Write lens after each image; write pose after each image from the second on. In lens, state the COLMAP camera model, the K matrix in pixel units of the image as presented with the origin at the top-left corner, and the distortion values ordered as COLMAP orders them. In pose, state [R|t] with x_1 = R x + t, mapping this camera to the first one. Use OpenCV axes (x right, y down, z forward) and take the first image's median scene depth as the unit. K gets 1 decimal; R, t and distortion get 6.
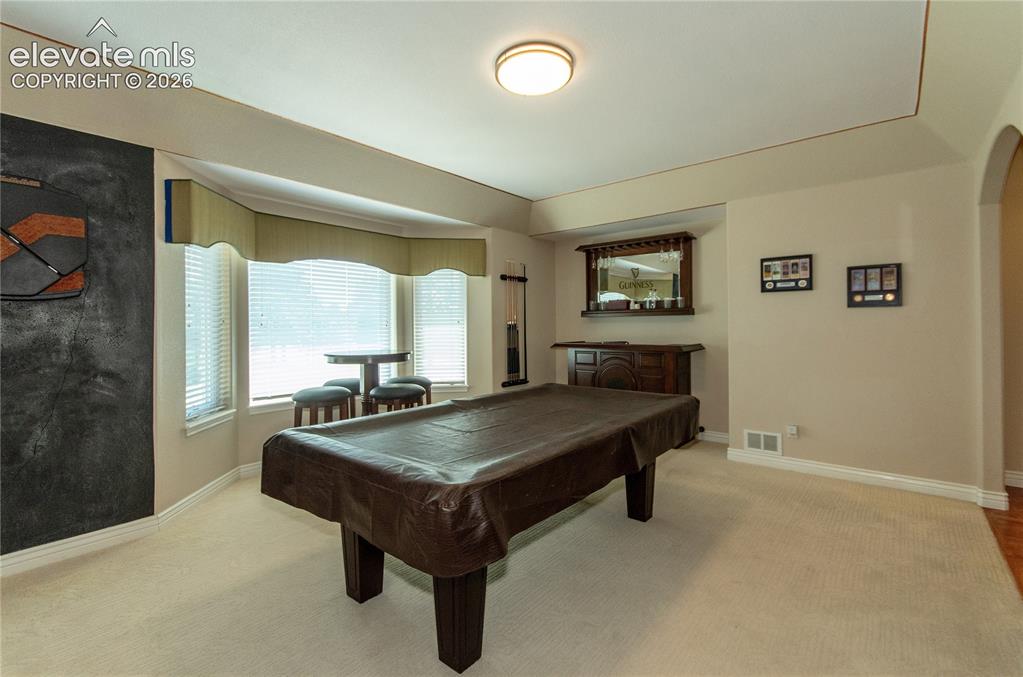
lens RADIAL K [[452.2, 0, 512.3], [0, 452.2, 323.9], [0, 0, 1]] dist [0.001102, 0.000029]
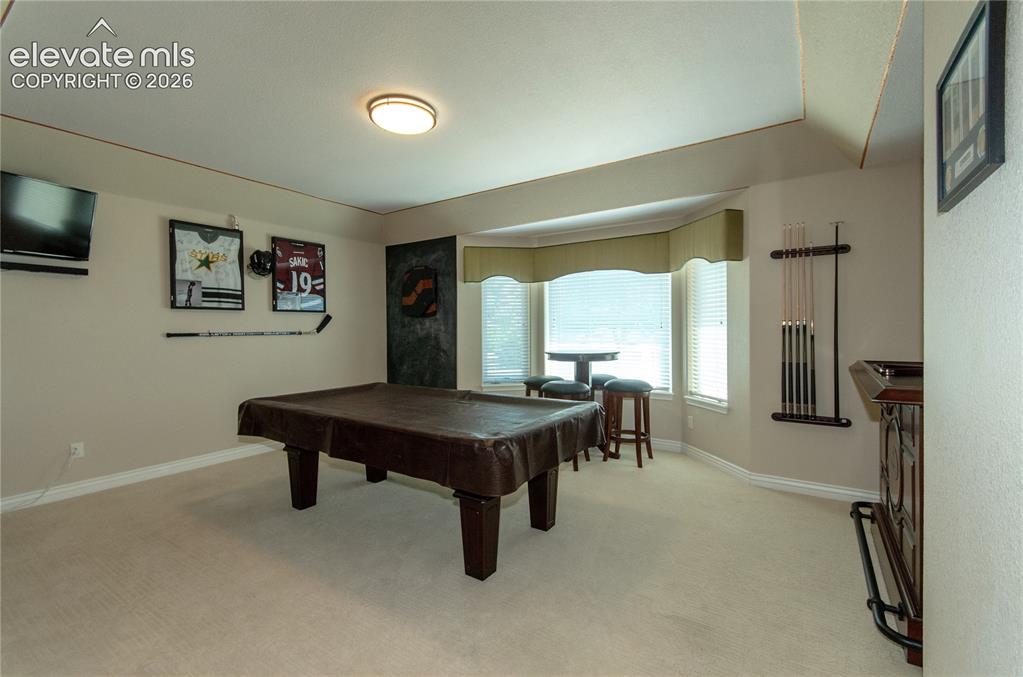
lens RADIAL K [[452.2, 0, 512.3], [0, 452.2, 323.9], [0, 0, 1]] dist [0.001102, 0.000029]
pose [[0.109762, -0.010810, -0.993899, 1.162850], [0.003635, 0.999939, -0.010475, 0.008812], [0.993951, -0.002463, 0.109795, 1.051414]]
